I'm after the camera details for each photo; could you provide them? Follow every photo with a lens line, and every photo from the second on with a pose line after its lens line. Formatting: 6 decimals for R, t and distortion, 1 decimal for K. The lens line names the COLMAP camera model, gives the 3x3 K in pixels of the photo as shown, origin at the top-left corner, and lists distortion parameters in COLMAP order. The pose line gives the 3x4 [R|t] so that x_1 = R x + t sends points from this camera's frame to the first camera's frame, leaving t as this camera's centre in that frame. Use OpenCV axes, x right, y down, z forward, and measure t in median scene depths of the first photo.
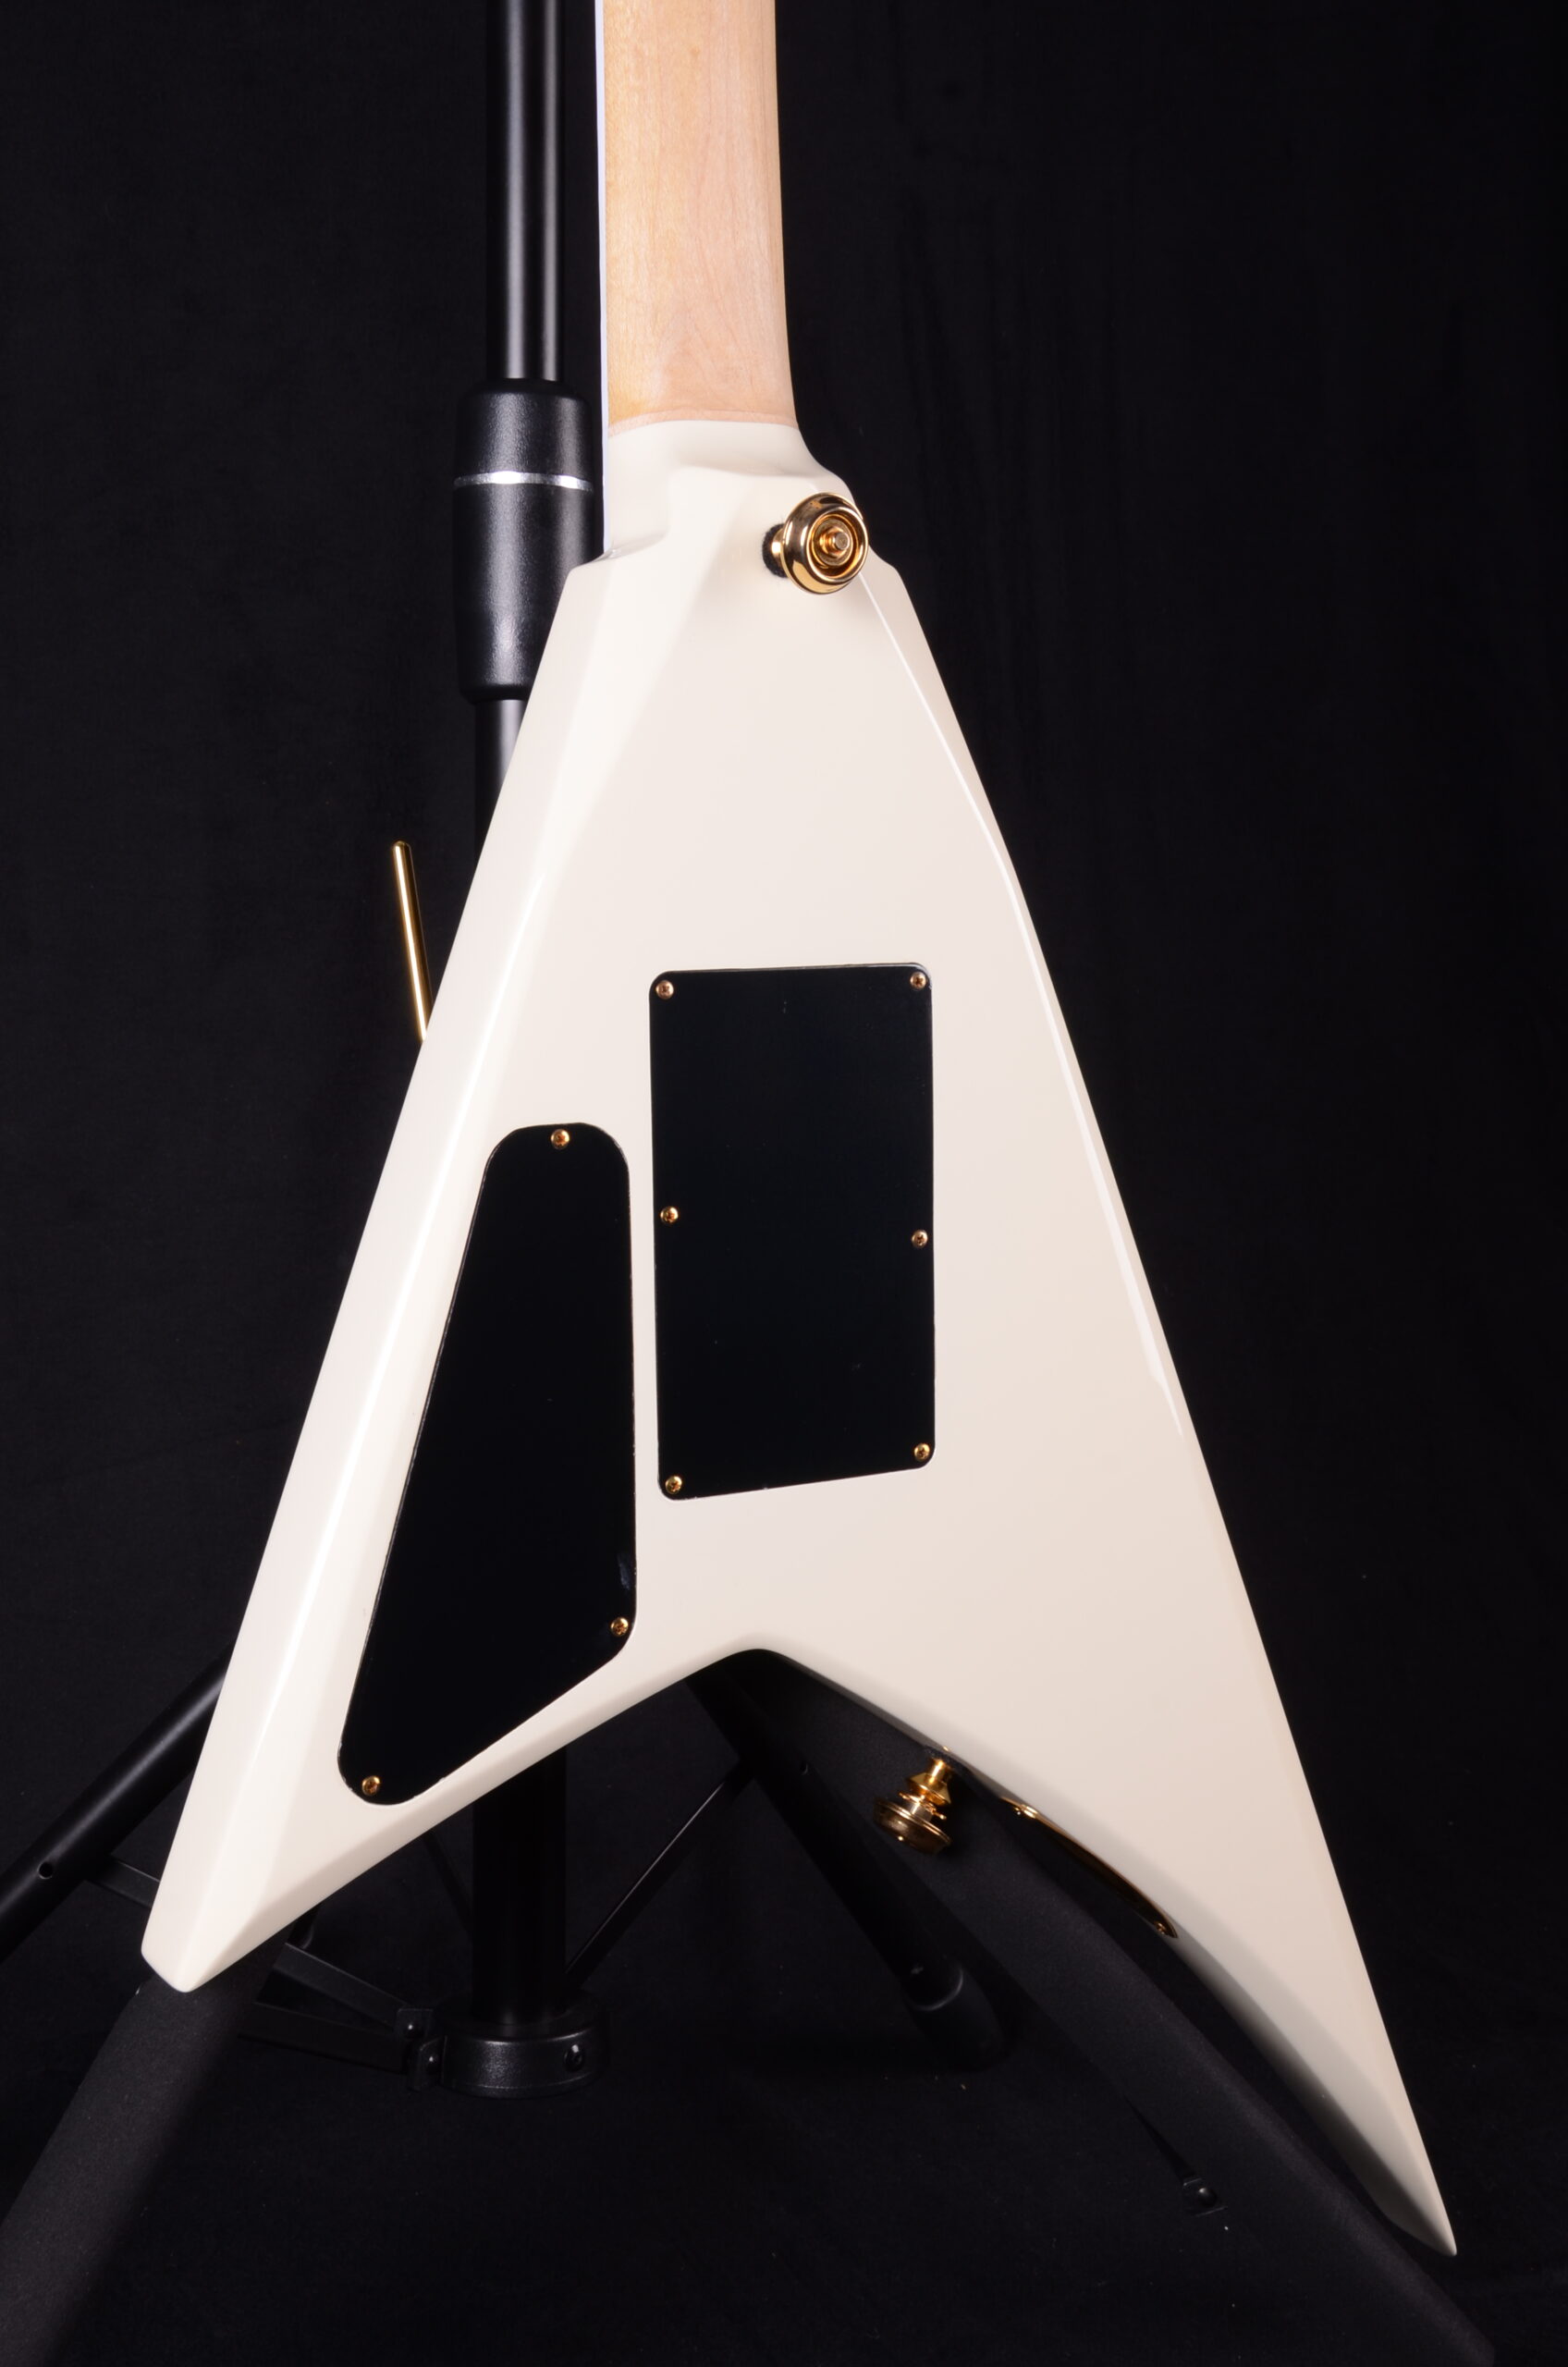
lens RADIAL K [[2836.6, 0, 779.1], [0, 2836.6, 1196.0], [0, 0, 1]] dist [0.035950, 0.000000]
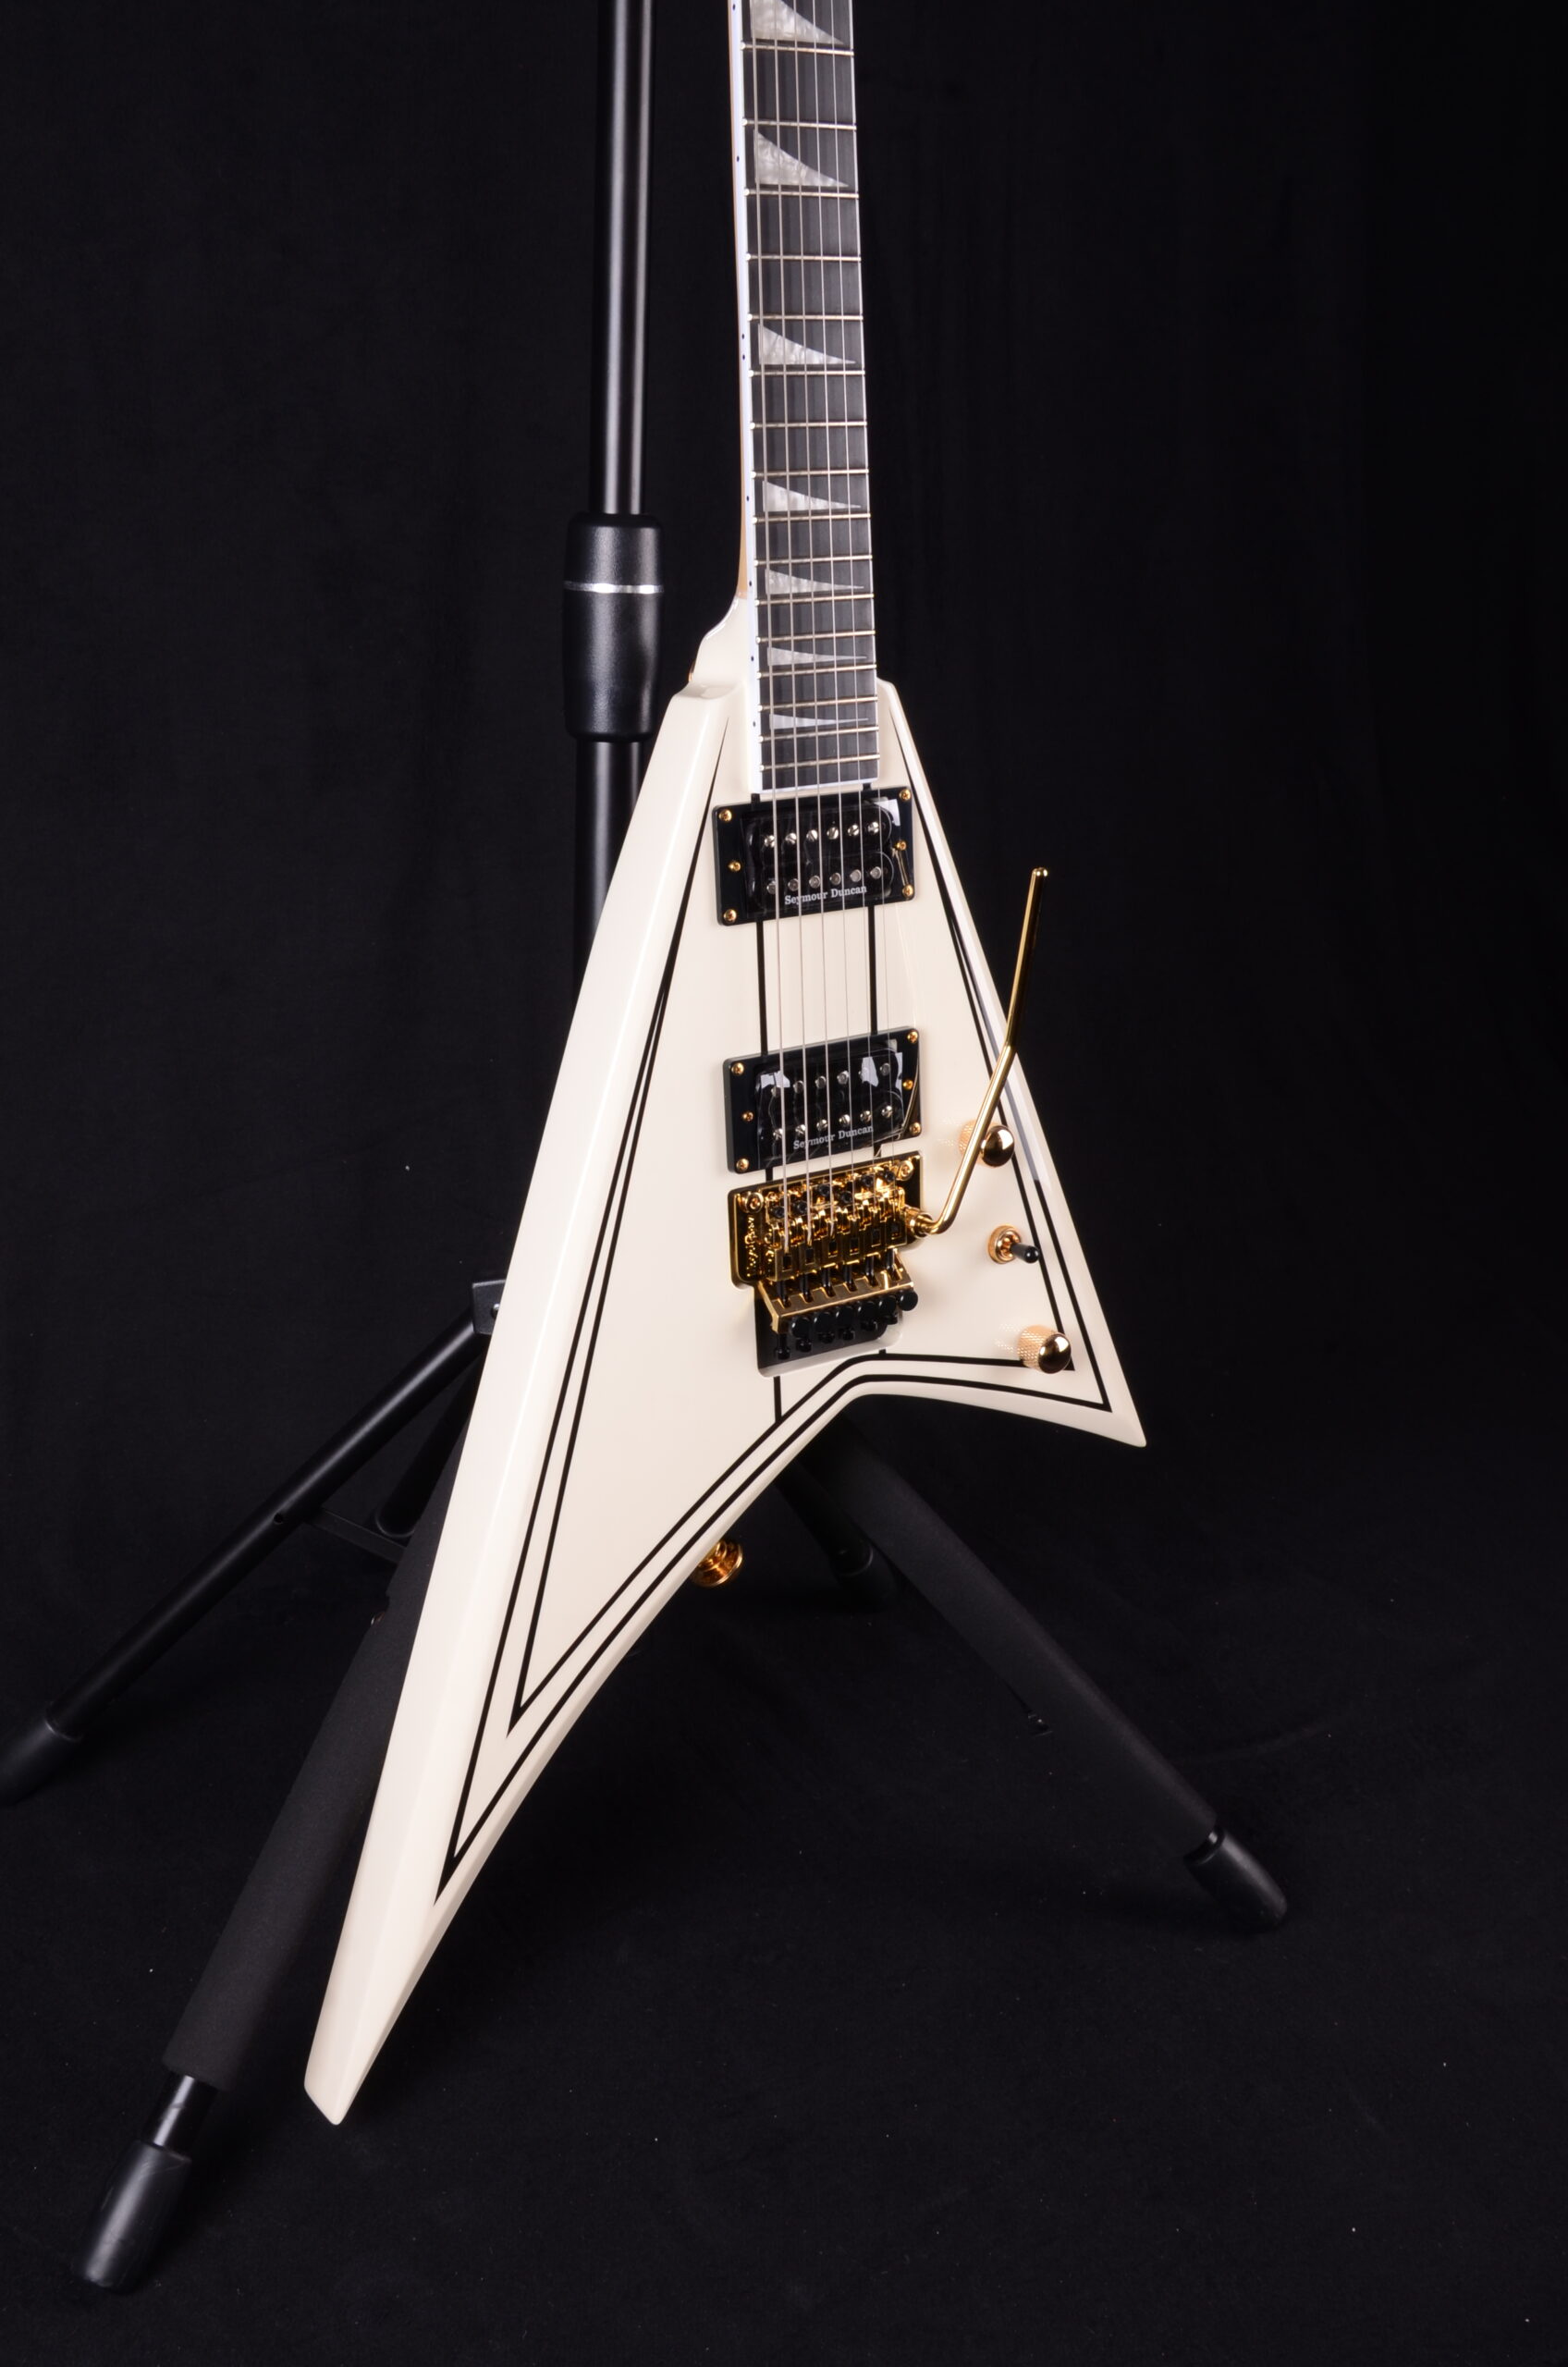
lens RADIAL K [[2558.0, 0, 805.3], [0, 2558.0, 1216.1], [0, 0, 1]] dist [0.010330, 0.000000]
pose [[0.997568, 0.011141, 0.068802, -0.080496], [-0.025171, 0.978107, 0.206575, -0.213491], [-0.064994, -0.207804, 0.976009, -0.309322]]
